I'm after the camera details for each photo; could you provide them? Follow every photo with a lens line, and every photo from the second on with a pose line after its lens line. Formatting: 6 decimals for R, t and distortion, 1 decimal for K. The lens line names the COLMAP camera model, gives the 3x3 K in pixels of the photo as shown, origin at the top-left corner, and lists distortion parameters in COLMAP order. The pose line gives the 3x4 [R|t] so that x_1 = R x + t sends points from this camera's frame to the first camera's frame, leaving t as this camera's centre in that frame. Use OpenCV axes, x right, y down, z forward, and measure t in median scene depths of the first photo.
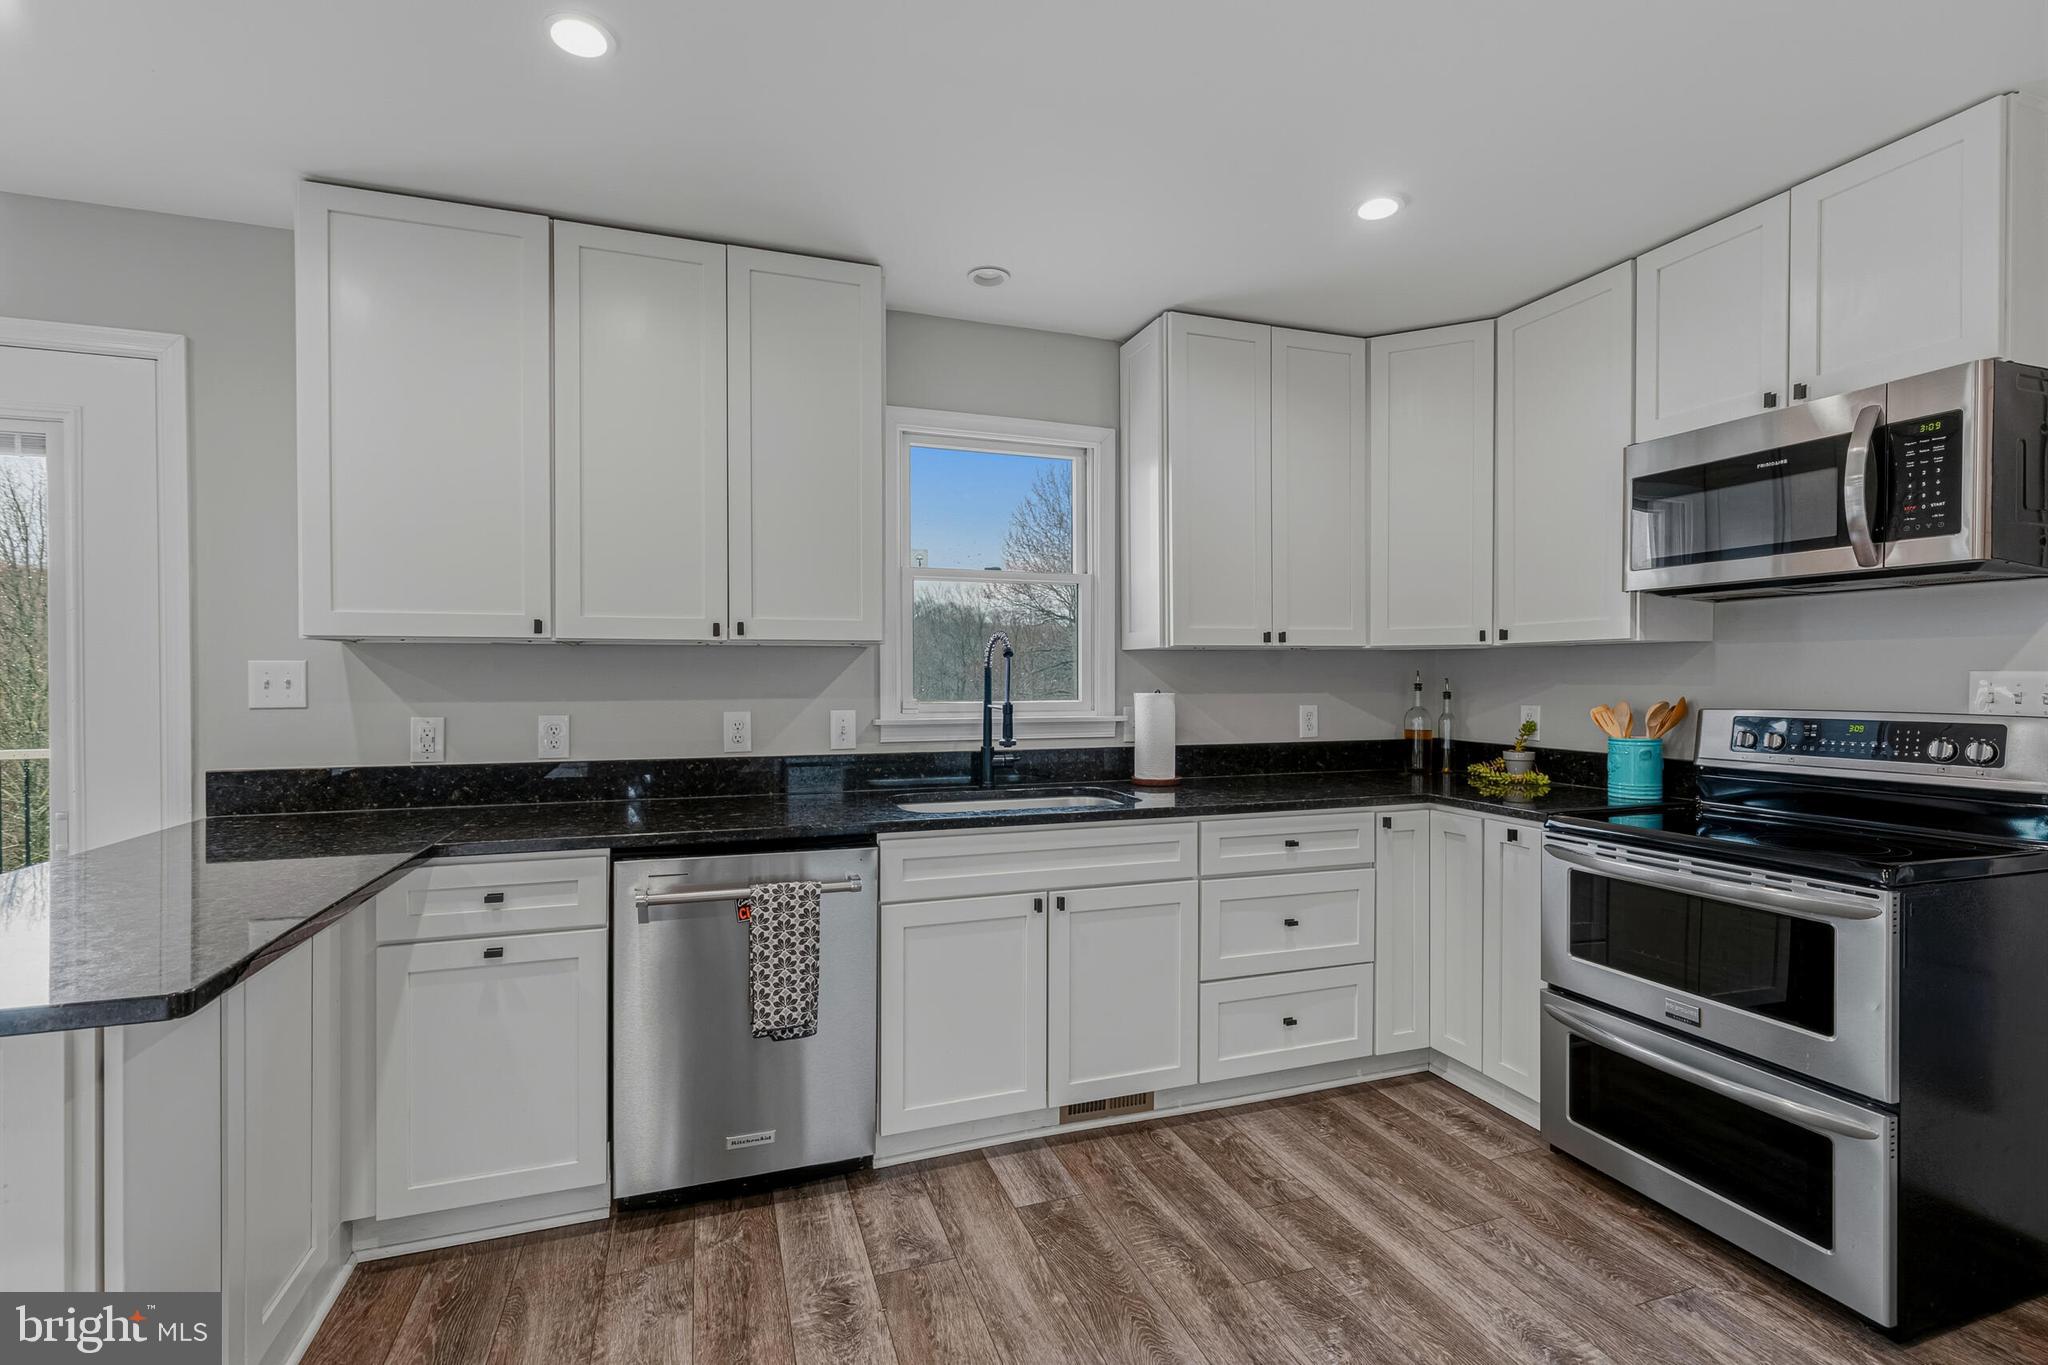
lens RADIAL K [[914.0, 0, 1022.0], [0, 914.0, 684.7], [0, 0, 1]] dist [0.005361, -0.001895]
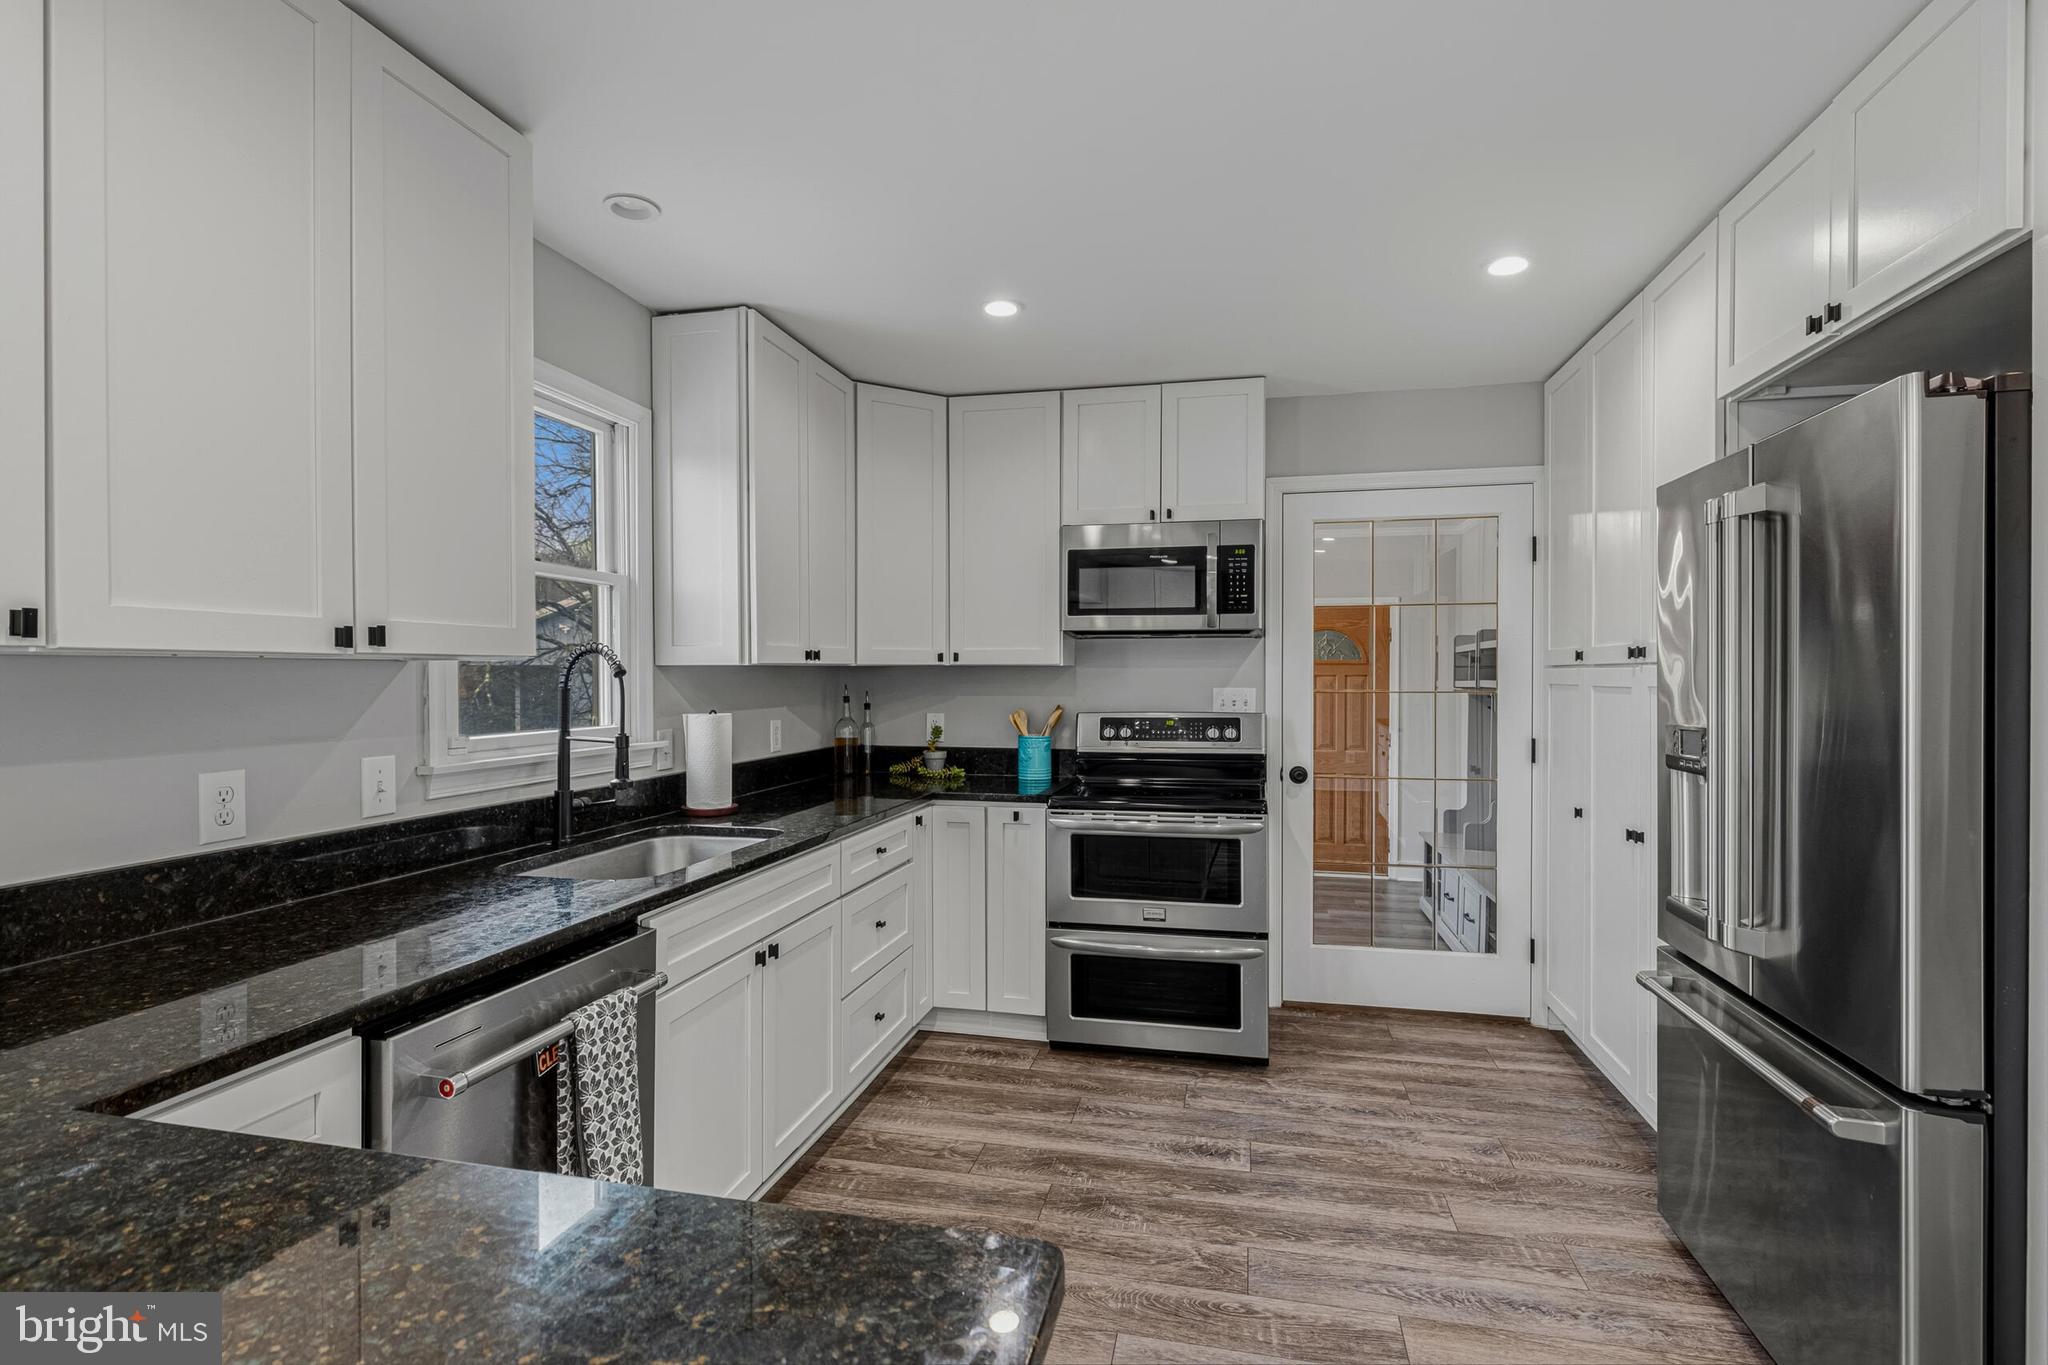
lens RADIAL K [[966.1, 0, 1021.3], [0, 966.1, 685.6], [0, 0, 1]] dist [-0.005600, -0.000239]
pose [[0.537213, -0.008650, 0.843402, -0.613234], [0.007852, 0.999955, 0.005254, -0.026593], [-0.843410, 0.003799, 0.537257, 0.269758]]
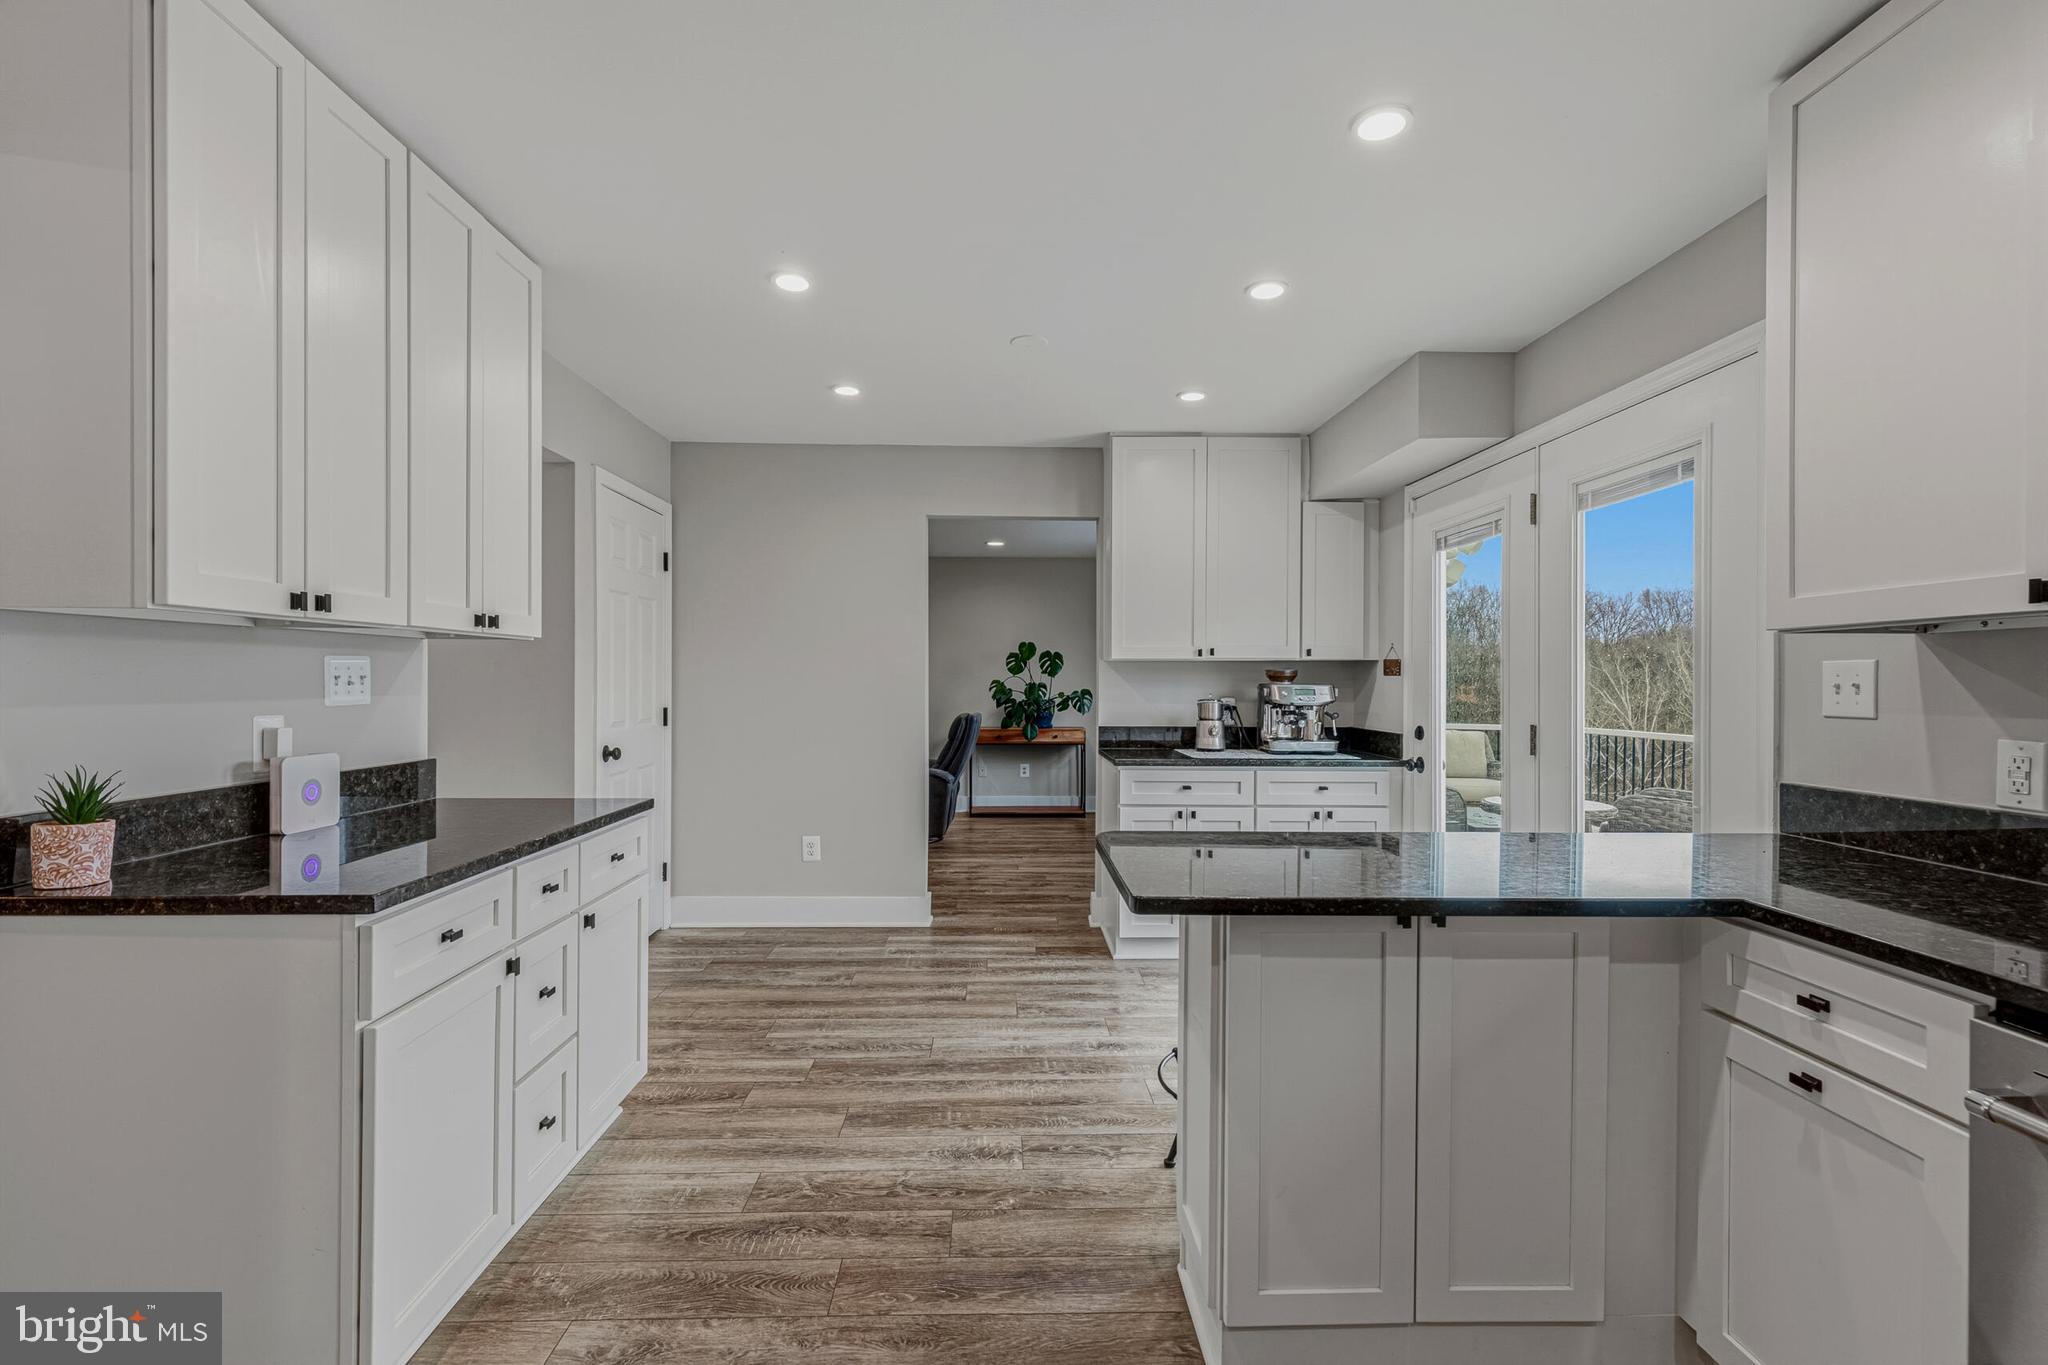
lens RADIAL K [[914.0, 0, 1023.3], [0, 914.0, 689.7], [0, 0, 1]] dist [0.005361, -0.001895]
pose [[-0.305511, 0.006999, -0.952163, 0.196413], [-0.013260, 0.999845, 0.011604, 0.000826], [0.952096, 0.016171, -0.305371, 0.516934]]
